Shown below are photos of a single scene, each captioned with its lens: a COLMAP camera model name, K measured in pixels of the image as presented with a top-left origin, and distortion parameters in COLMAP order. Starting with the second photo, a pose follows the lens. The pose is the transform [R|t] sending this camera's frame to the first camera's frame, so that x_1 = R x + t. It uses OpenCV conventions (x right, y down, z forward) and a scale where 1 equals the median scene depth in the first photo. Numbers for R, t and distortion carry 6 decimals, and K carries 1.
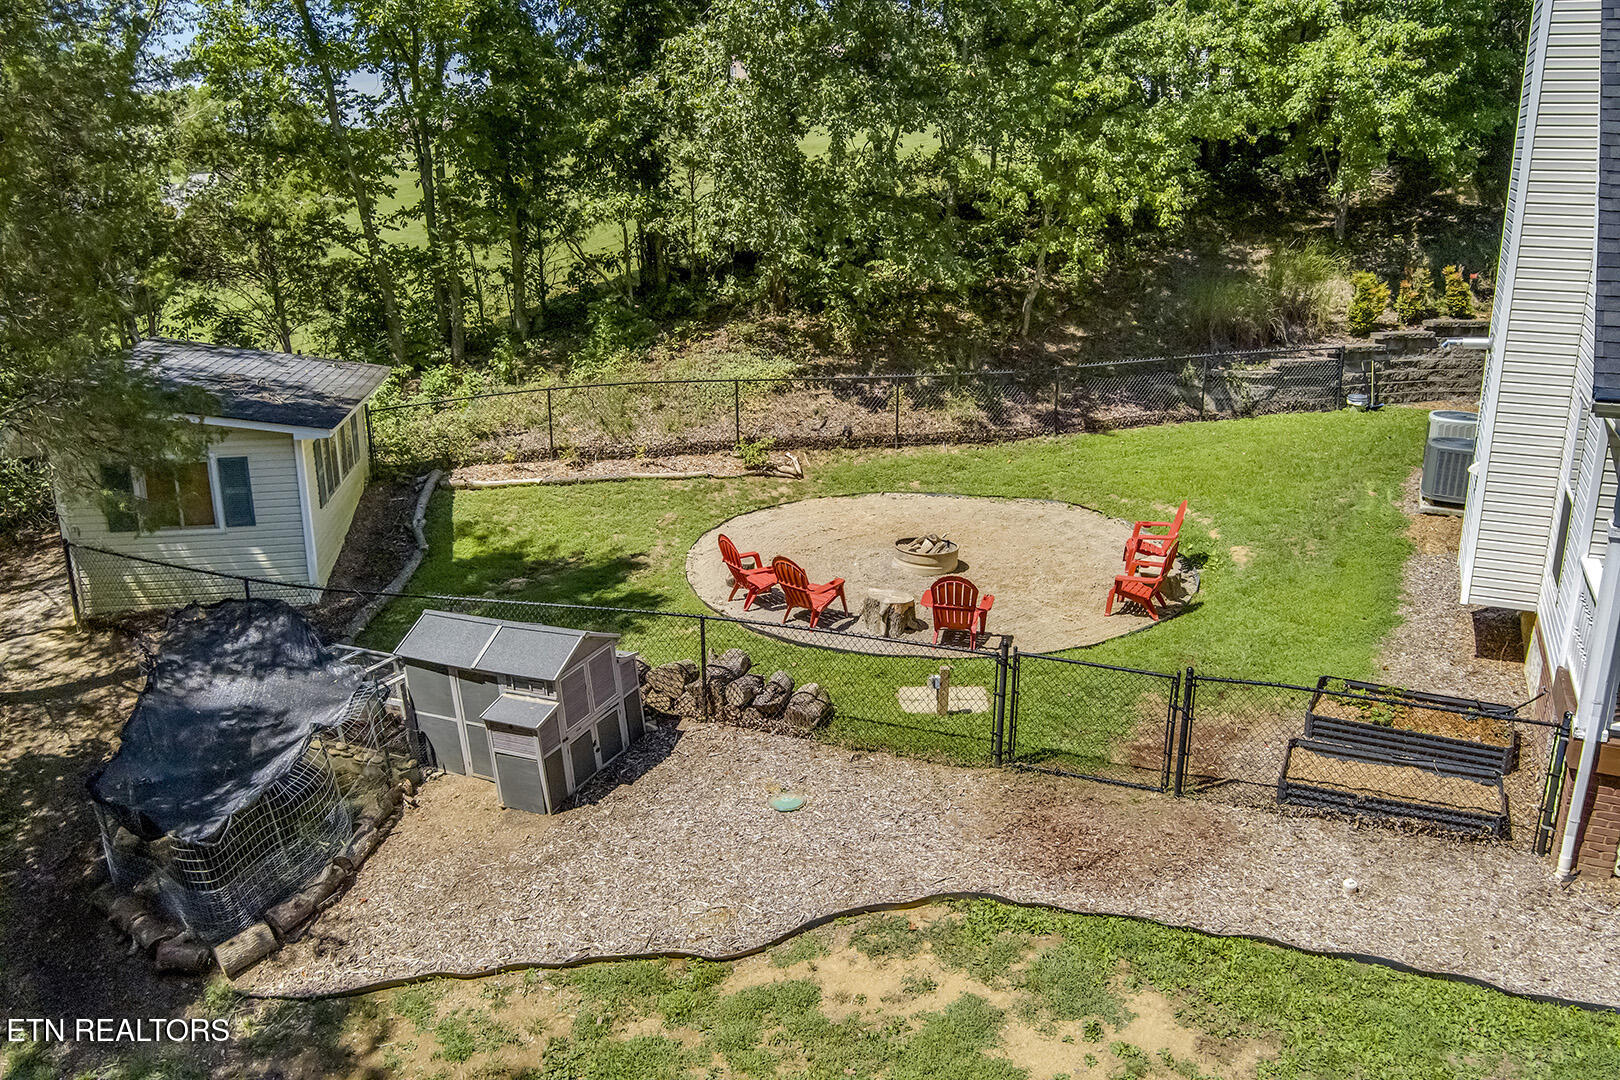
lens RADIAL K [[1331.5, 0, 792.5], [0, 1331.5, 538.8], [0, 0, 1]] dist [-0.073505, 0.039907]
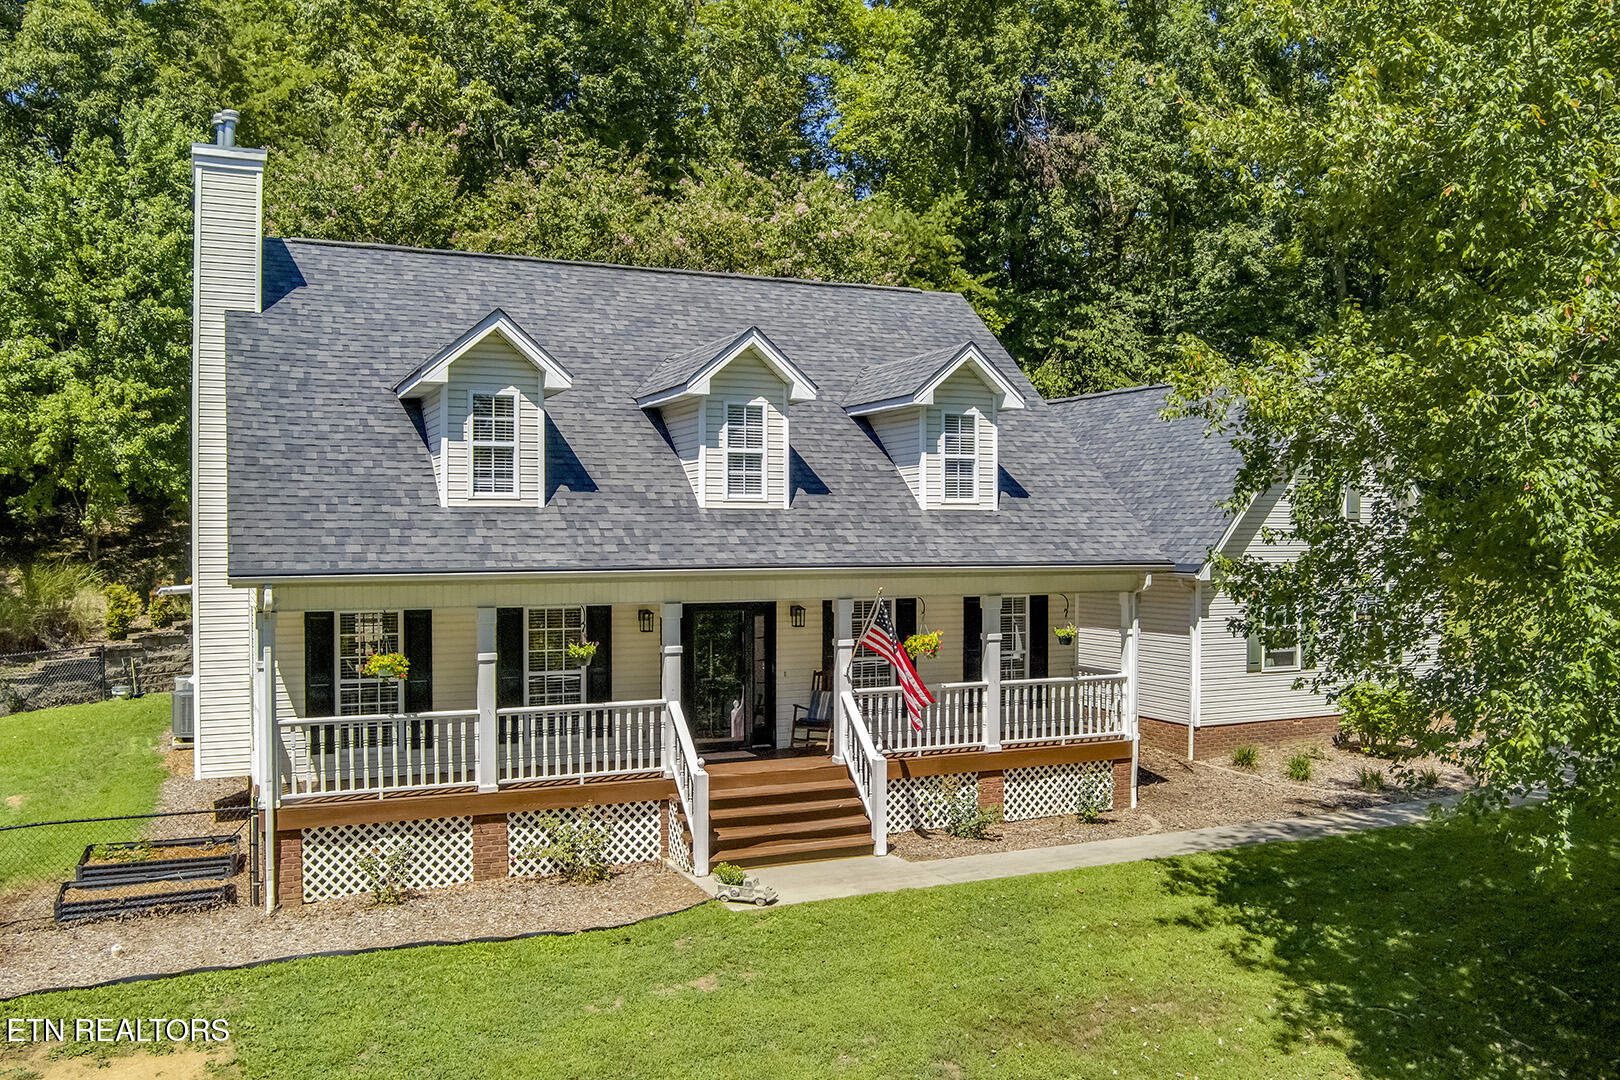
lens RADIAL K [[1331.5, 0, 792.5], [0, 1331.5, 538.8], [0, 0, 1]] dist [-0.073505, 0.039907]
pose [[0.653292, -0.007744, 0.757067, -0.045147], [0.217257, 0.959811, -0.177660, 0.092133], [-0.725265, 0.280542, 0.628718, -0.163796]]
